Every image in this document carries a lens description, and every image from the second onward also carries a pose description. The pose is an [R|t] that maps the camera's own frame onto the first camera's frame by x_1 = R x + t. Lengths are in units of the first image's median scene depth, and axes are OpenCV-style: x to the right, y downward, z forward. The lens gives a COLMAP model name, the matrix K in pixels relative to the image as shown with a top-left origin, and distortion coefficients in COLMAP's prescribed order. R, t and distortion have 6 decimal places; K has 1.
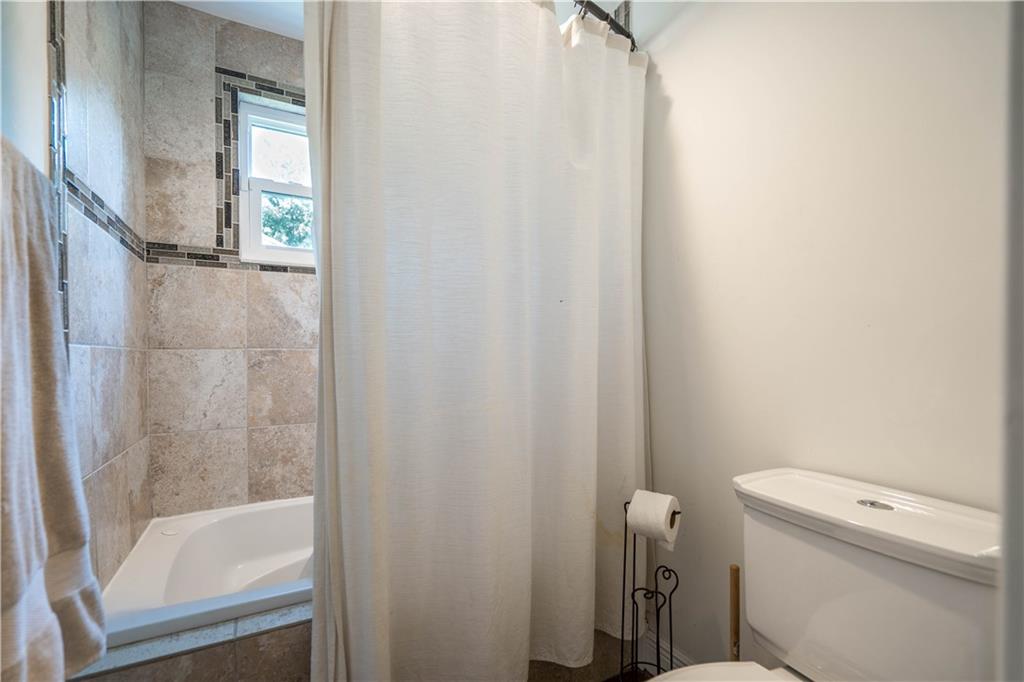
lens RADIAL K [[483.2, 0, 520.0], [0, 483.2, 352.0], [0, 0, 1]] dist [0.000395, 0.000450]
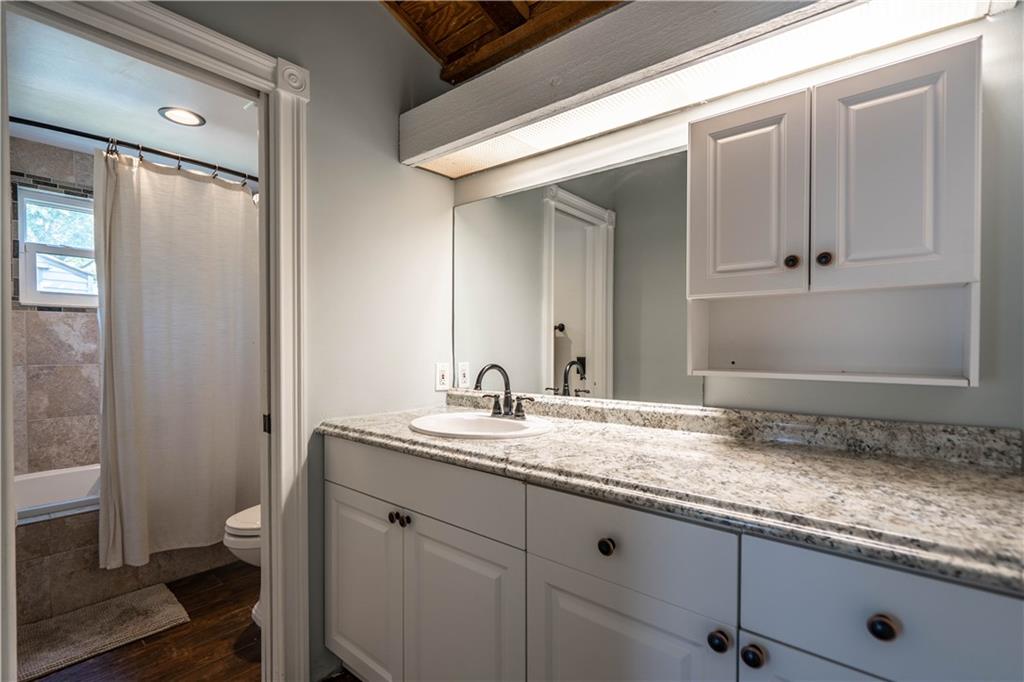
lens RADIAL K [[483.2, 0, 520.0], [0, 483.2, 352.0], [0, 0, 1]] dist [0.000395, 0.000450]
pose [[0.927170, -0.001849, 0.374636, 0.249498], [-0.002107, 0.999946, 0.010151, -0.063089], [-0.374635, -0.010201, 0.927116, -0.860965]]
